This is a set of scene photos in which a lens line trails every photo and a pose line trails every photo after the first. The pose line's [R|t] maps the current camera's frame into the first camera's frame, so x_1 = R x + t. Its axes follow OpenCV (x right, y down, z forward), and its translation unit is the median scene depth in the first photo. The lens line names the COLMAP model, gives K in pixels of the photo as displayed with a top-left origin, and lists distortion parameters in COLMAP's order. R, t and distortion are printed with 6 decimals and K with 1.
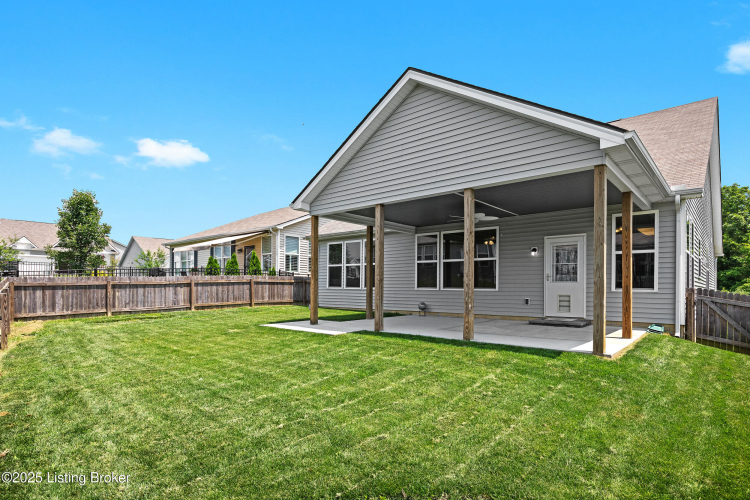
lens RADIAL K [[403.5, 0, 377.2], [0, 403.5, 286.2], [0, 0, 1]] dist [0.000035, 0.000527]
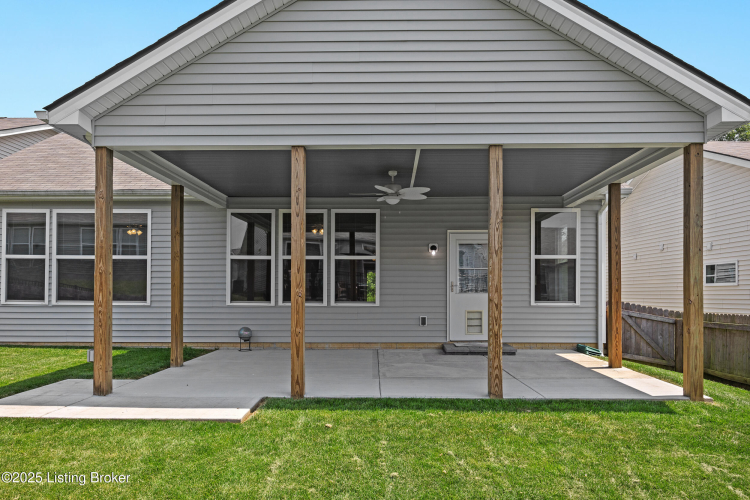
lens RADIAL K [[571.7, 0, 375.5], [0, 571.7, 289.4], [0, 0, 1]] dist [0.019363, 0.003673]
pose [[0.766702, 0.008027, 0.641953, -0.332066], [0.001567, 0.999895, -0.014374, -0.002637], [-0.642001, 0.012027, 0.766609, 0.293953]]
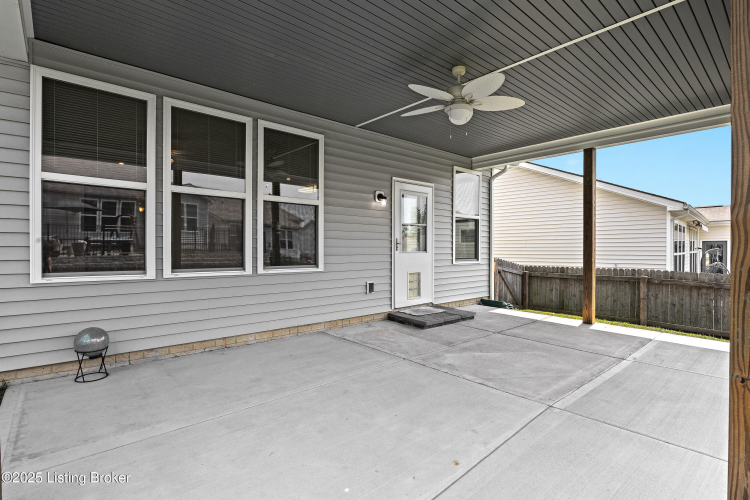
lens RADIAL K [[375.1, 0, 375.0], [0, 375.1, 250.0], [0, 0, 1]] dist [-0.000534, -0.000318]
pose [[0.122892, -0.003063, 0.992415, -0.141275], [0.004254, 0.999988, 0.002559, -0.015237], [-0.992411, 0.003907, 0.122903, 0.937531]]
